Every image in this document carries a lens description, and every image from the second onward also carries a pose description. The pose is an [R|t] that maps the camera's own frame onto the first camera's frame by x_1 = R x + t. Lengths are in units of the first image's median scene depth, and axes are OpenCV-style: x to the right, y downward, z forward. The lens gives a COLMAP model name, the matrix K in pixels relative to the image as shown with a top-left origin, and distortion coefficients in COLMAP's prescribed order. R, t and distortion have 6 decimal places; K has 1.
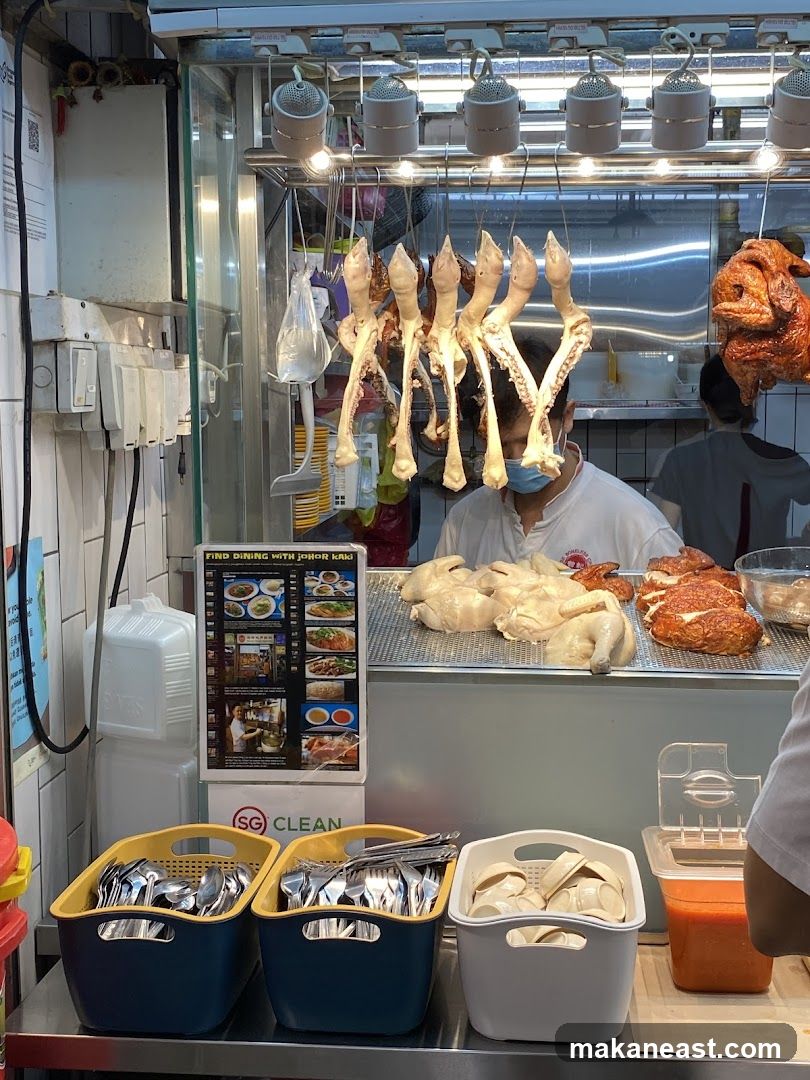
lens RADIAL K [[1331.7, 0, 405.0], [0, 1331.7, 540.0], [0, 0, 1]] dist [0.161758, -0.495509]
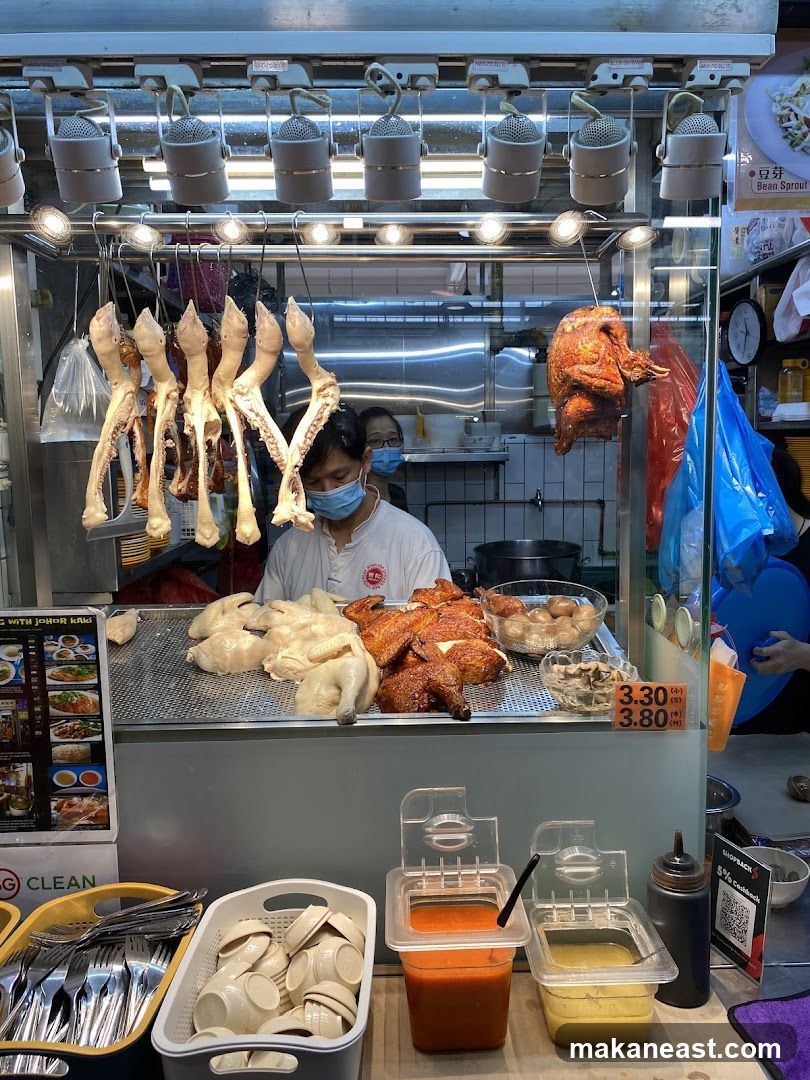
lens RADIAL K [[807.2, 0, 412.5], [0, 807.2, 537.6], [0, 0, 1]] dist [0.063184, -0.118156]
pose [[0.993913, -0.023497, 0.107629, 0.131212], [0.022325, 0.999678, 0.012087, -0.049713], [-0.107879, -0.009610, 0.994118, 0.368229]]
